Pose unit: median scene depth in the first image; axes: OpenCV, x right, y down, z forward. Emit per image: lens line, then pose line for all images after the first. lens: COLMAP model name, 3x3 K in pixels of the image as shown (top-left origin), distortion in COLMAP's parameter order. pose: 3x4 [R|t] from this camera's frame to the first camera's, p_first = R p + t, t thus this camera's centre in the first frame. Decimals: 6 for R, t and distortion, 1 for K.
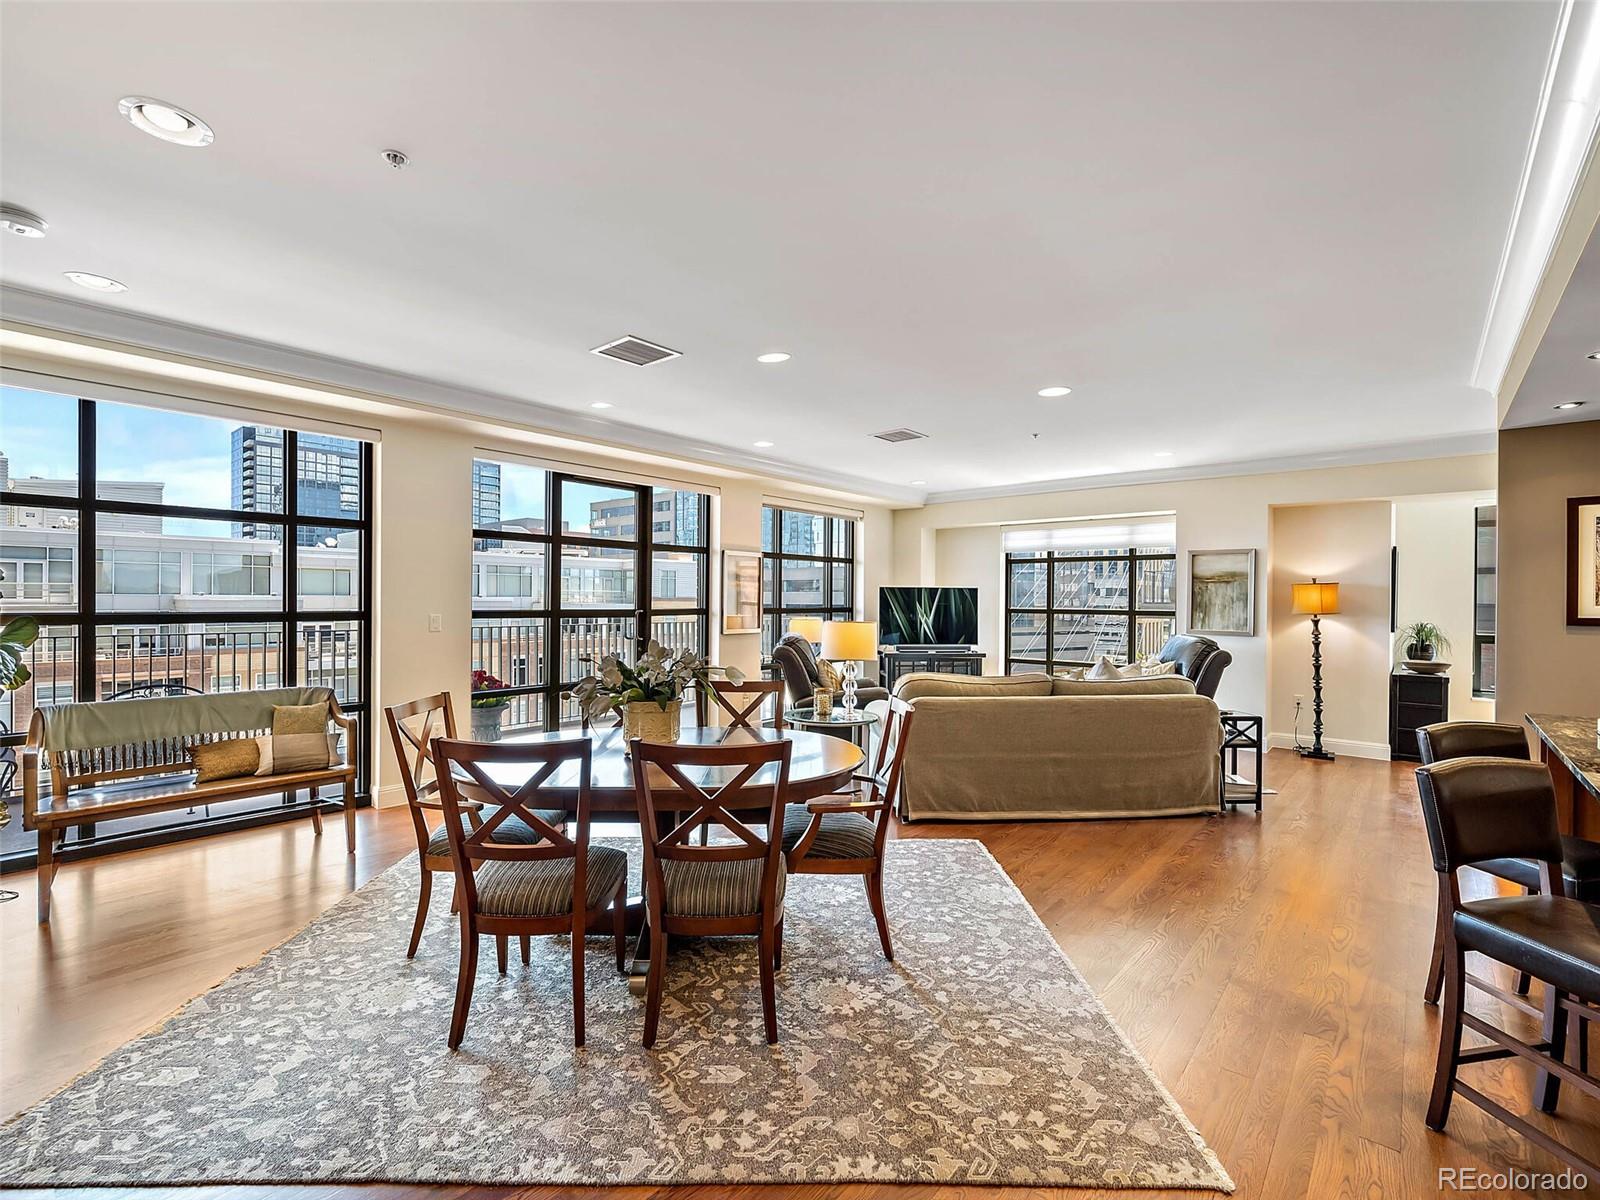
lens RADIAL K [[711.7, 0, 800.8], [0, 711.7, 613.8], [0, 0, 1]] dist [0.001476, -0.001803]
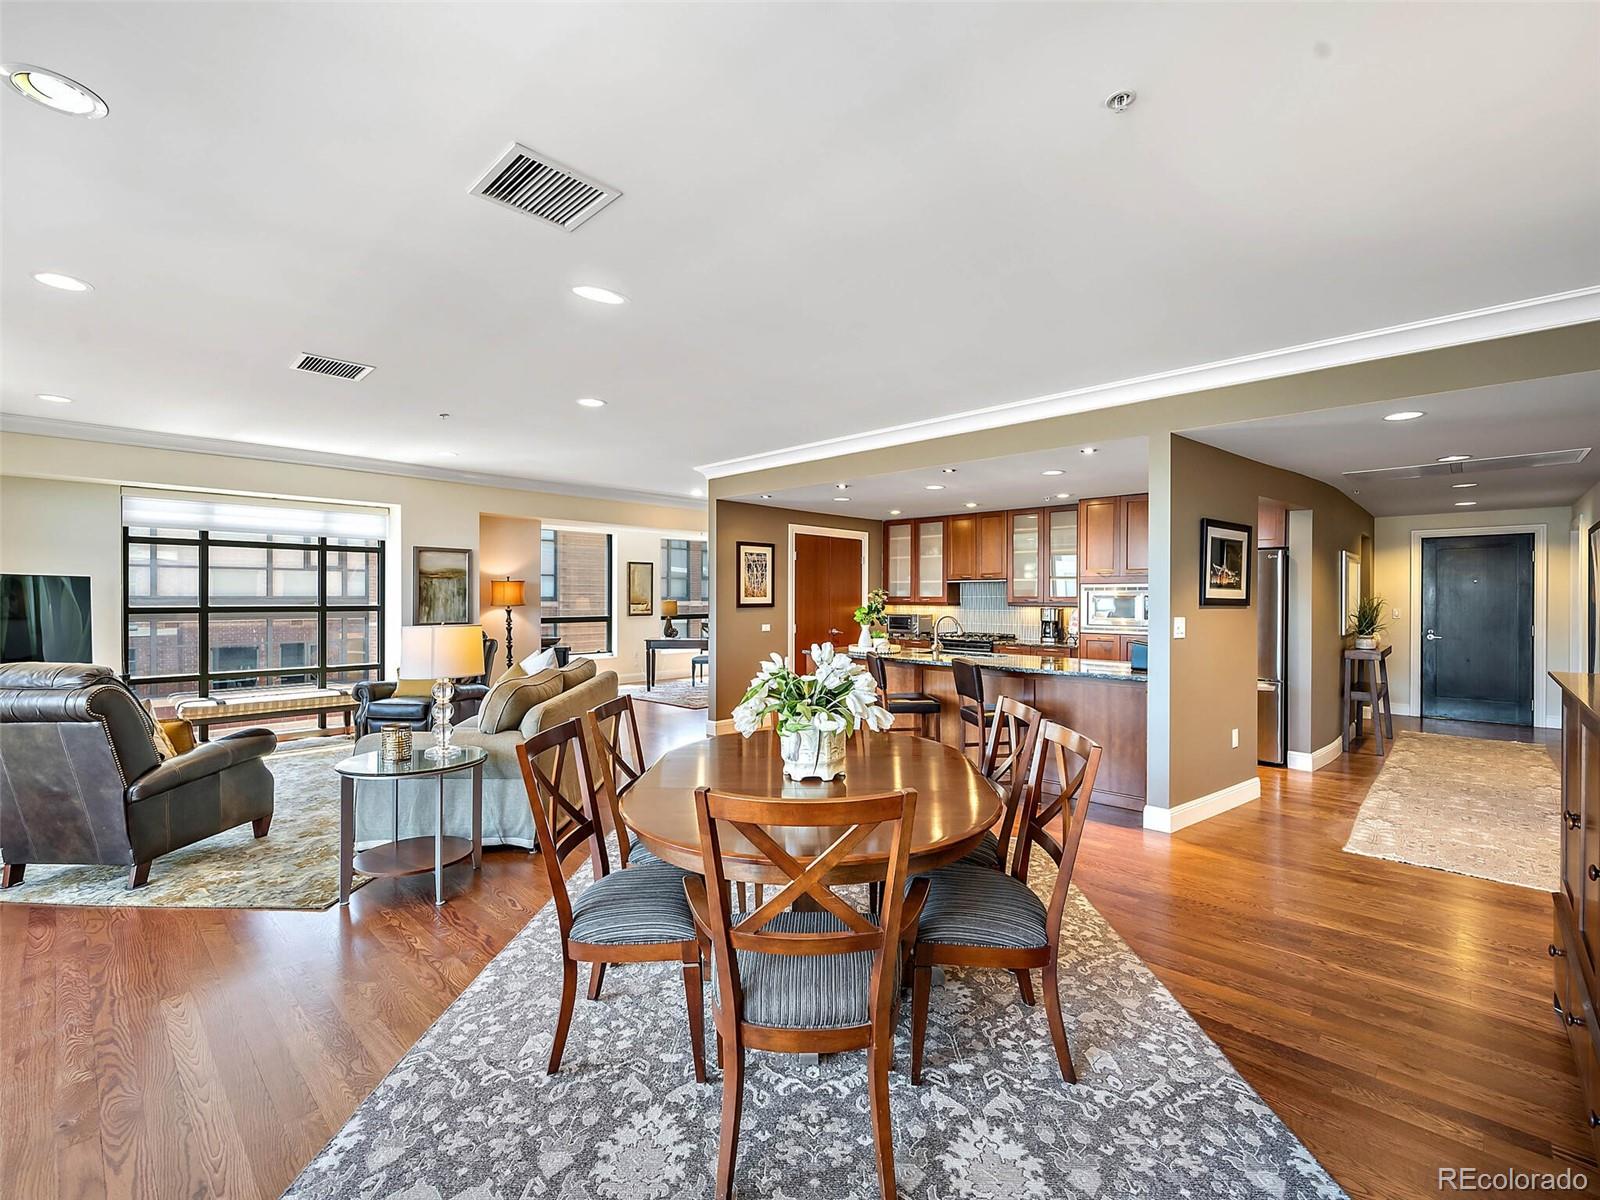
lens RADIAL K [[711.7, 0, 781.1], [0, 711.7, 606.0], [0, 0, 1]] dist [0.001476, -0.001803]
pose [[0.068297, -0.020491, 0.997455, -0.661119], [0.019541, 0.999625, 0.019197, -0.018126], [-0.997474, 0.018180, 0.068672, 0.603138]]
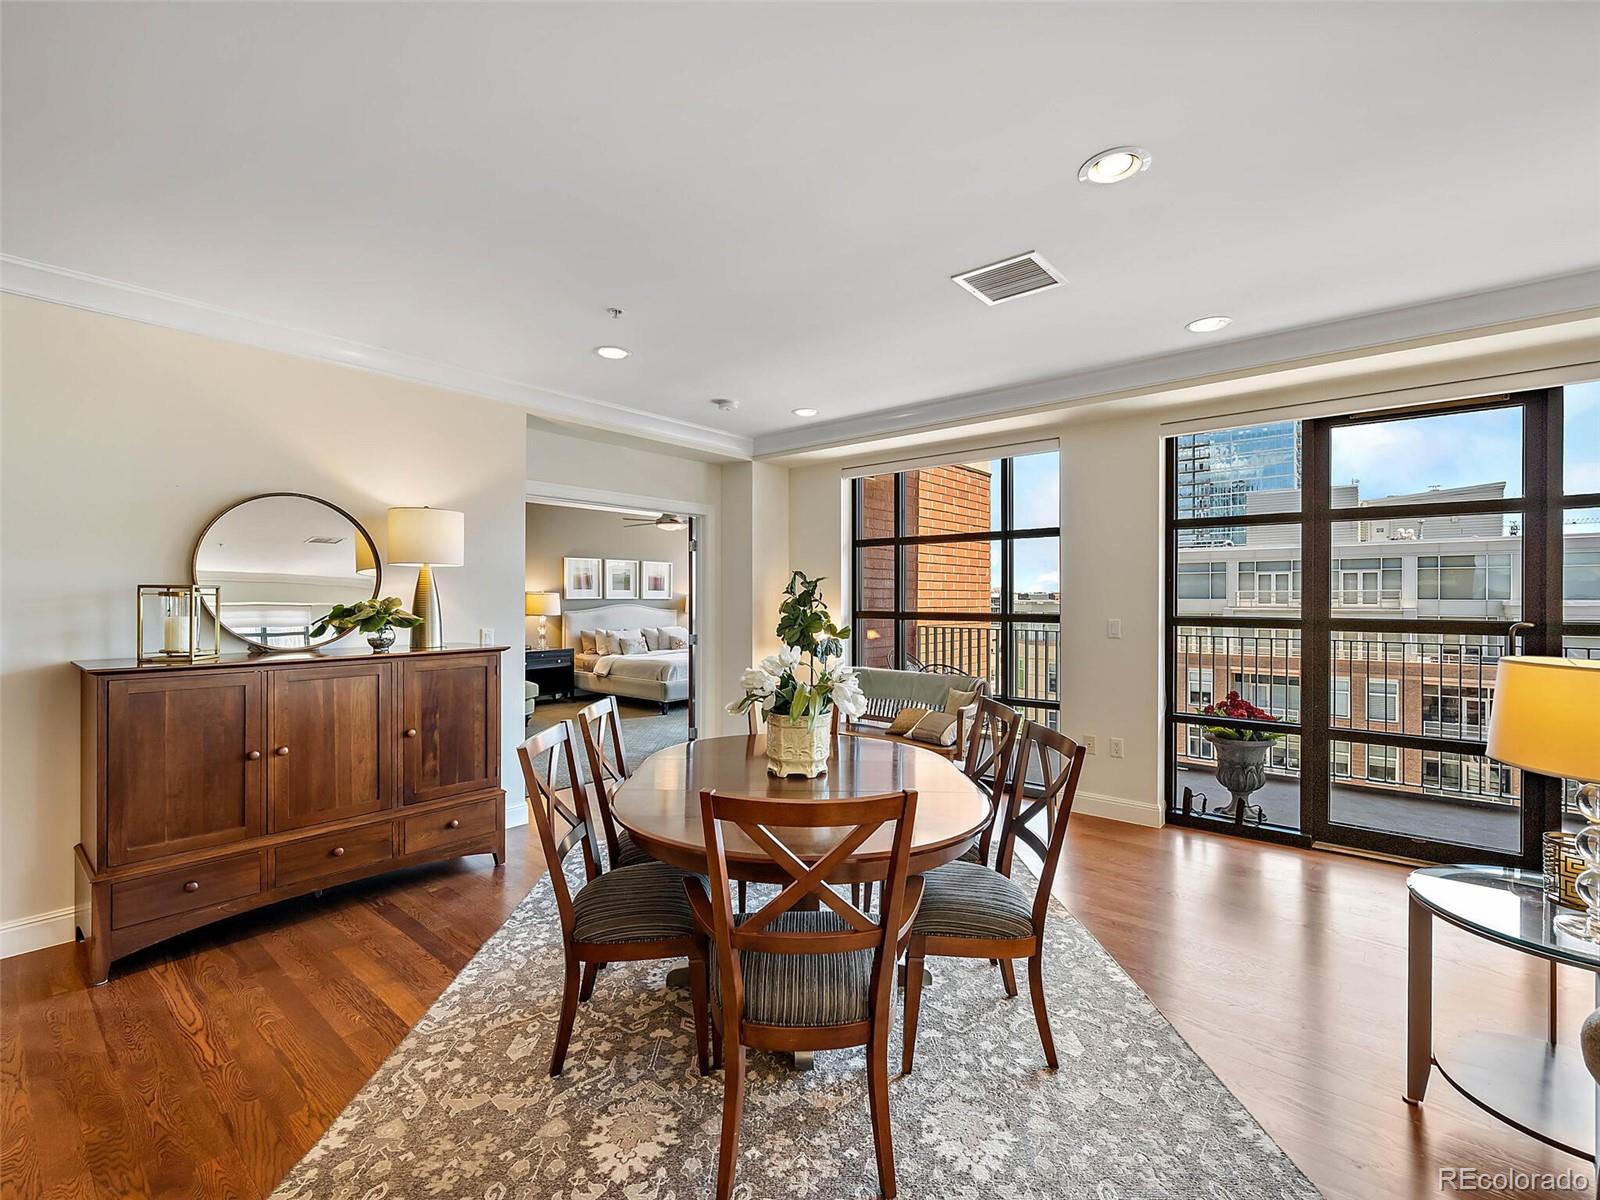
lens RADIAL K [[711.7, 0, 795.2], [0, 711.7, 599.1], [0, 0, 1]] dist [0.001476, -0.001803]
pose [[0.006463, -0.006048, -0.999961, 0.420342], [-0.022971, 0.999717, -0.006195, -0.009789], [0.999715, 0.023010, 0.006323, 0.607548]]
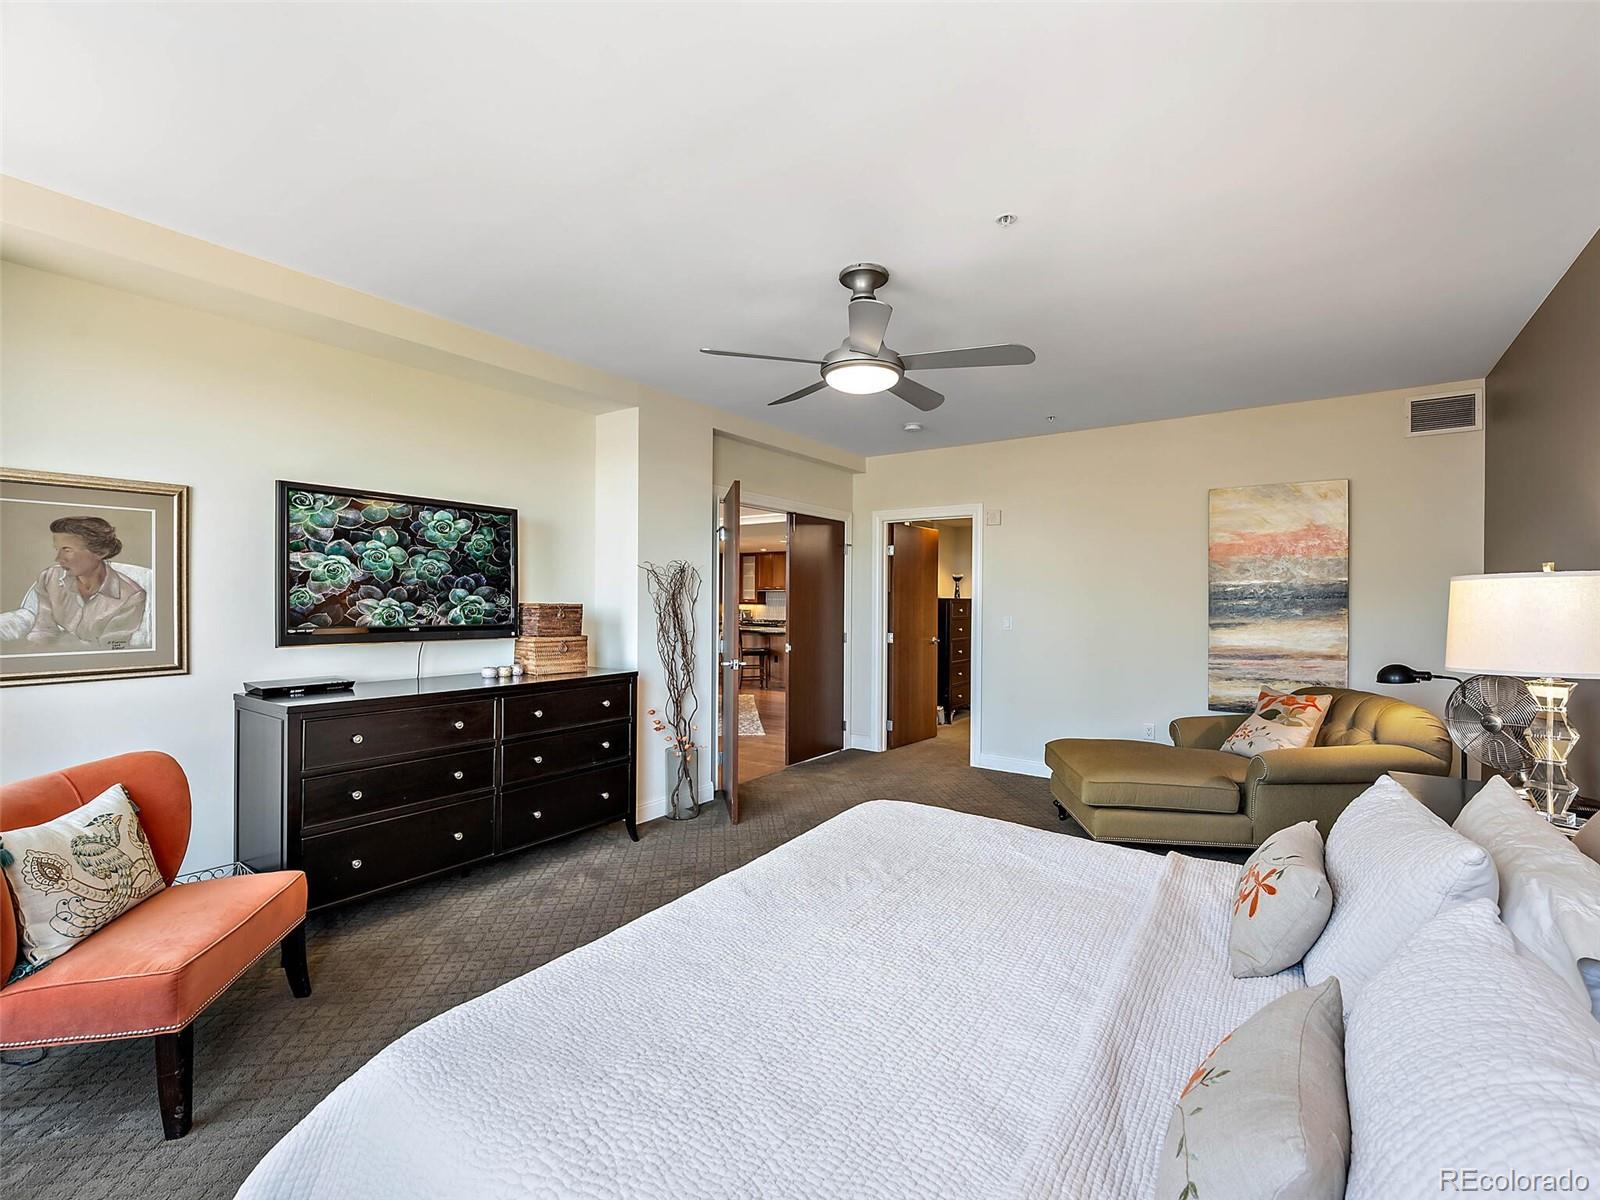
lens RADIAL K [[711.7, 0, 794.2], [0, 711.7, 601.9], [0, 0, 1]] dist [0.001476, -0.001803]
pose [[-0.078800, -0.008585, 0.996853, -1.898569], [0.016293, 0.999818, 0.009898, -0.015611], [-0.996757, 0.017022, -0.078646, 0.413907]]
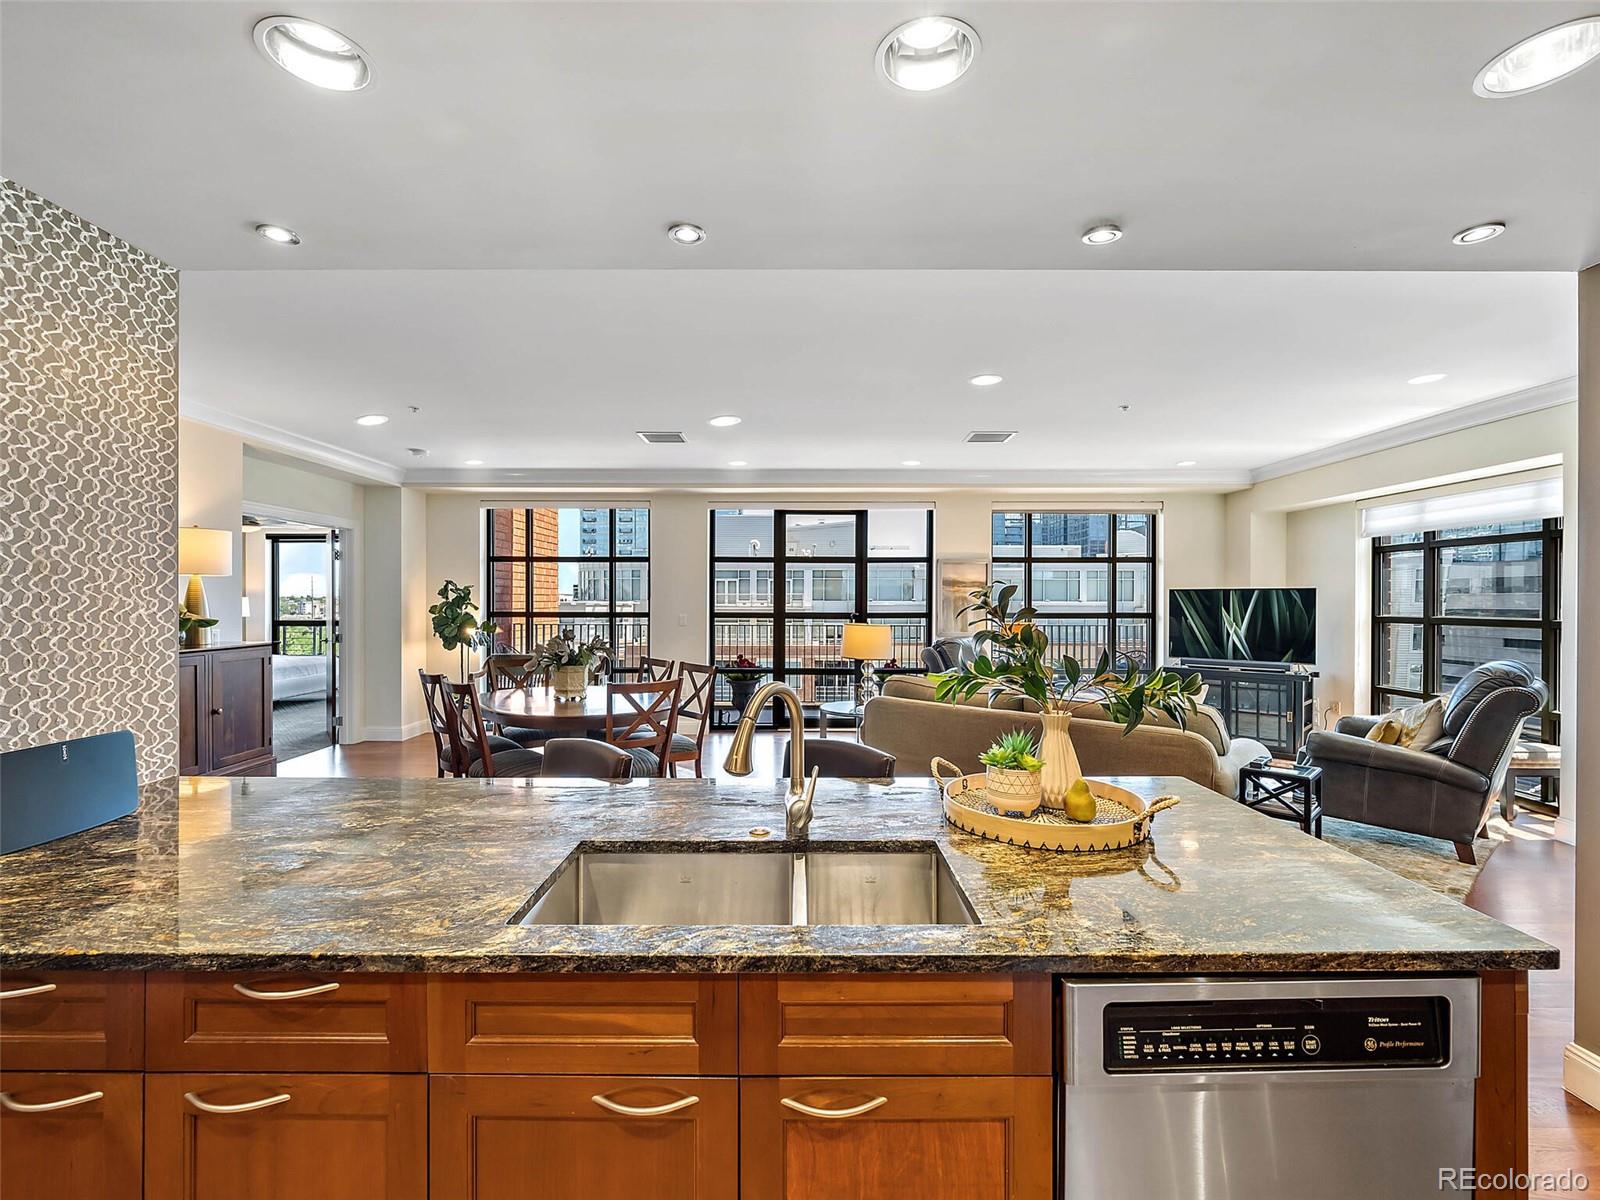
lens RADIAL K [[711.7, 0, 802.8], [0, 711.7, 602.5], [0, 0, 1]] dist [0.001476, -0.001803]
pose [[0.653921, -0.003226, -0.756556, 0.848314], [-0.014125, 0.999765, -0.016472, -0.003459], [0.756431, 0.021458, 0.653722, 0.204541]]
